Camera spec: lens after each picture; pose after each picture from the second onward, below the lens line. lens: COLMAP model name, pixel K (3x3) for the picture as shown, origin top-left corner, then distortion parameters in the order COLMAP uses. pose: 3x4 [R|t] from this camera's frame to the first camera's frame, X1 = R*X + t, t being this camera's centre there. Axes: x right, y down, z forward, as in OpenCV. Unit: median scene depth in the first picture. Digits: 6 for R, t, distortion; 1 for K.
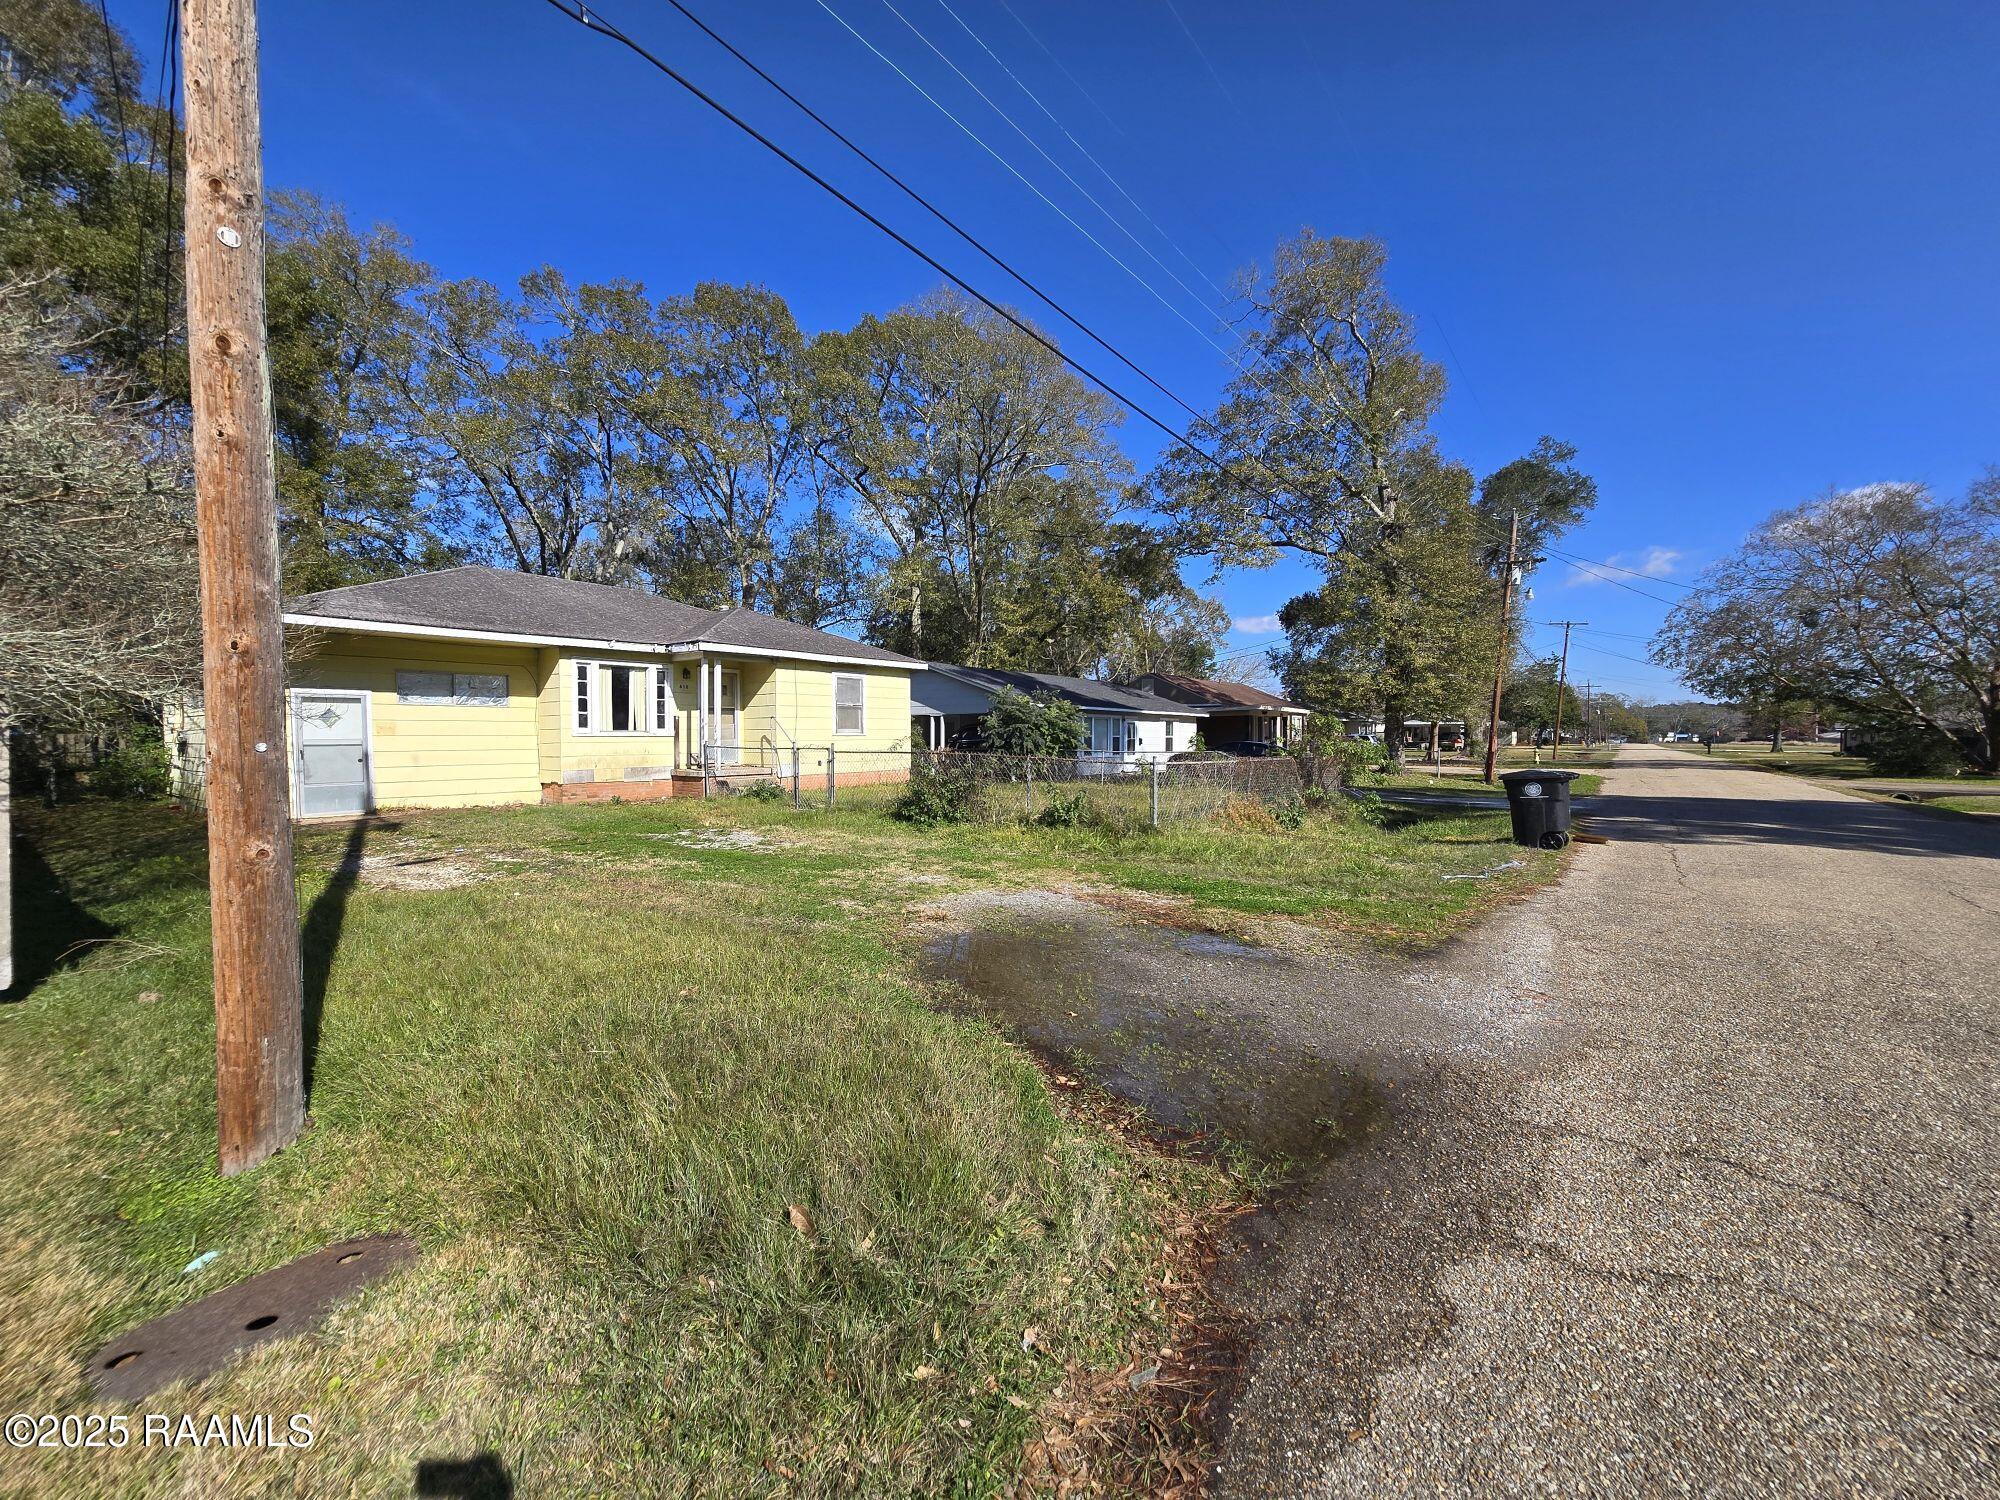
lens RADIAL K [[812.2, 0, 998.0], [0, 812.2, 751.0], [0, 0, 1]] dist [-0.000232, -0.000140]
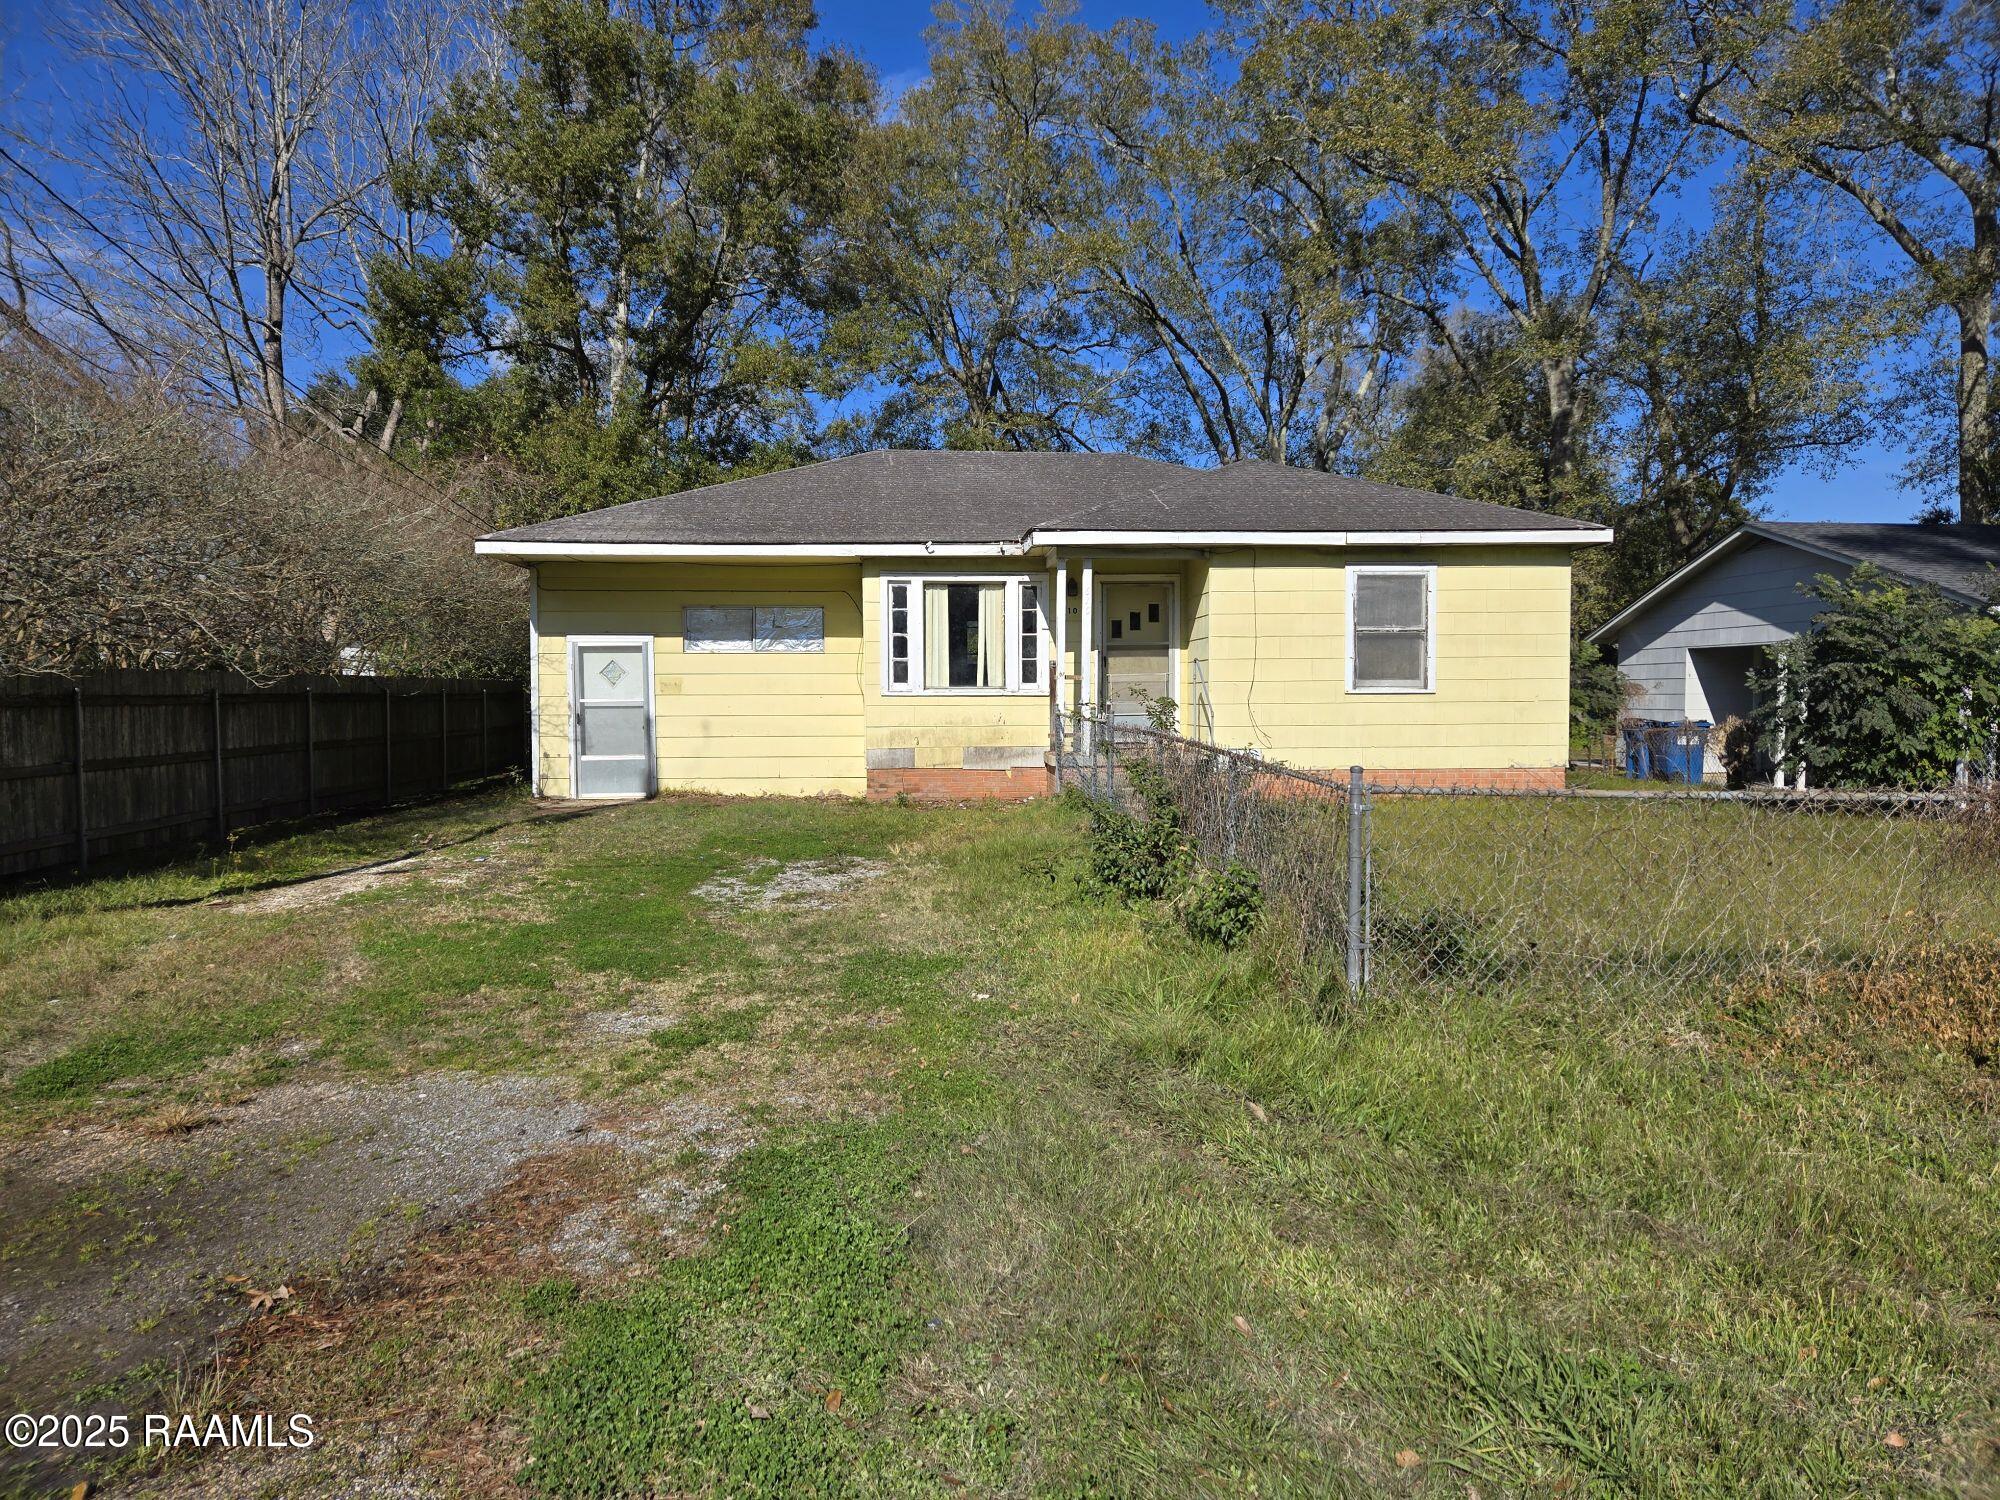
lens RADIAL K [[1317.7, 0, 997.4], [0, 1317.7, 749.5], [0, 0, 1]] dist [0.042332, -0.002027]
pose [[0.662052, 0.032843, -0.748738, 0.309983], [-0.011615, 0.999369, 0.033566, -0.011177], [0.749368, -0.013526, 0.662016, 0.350797]]
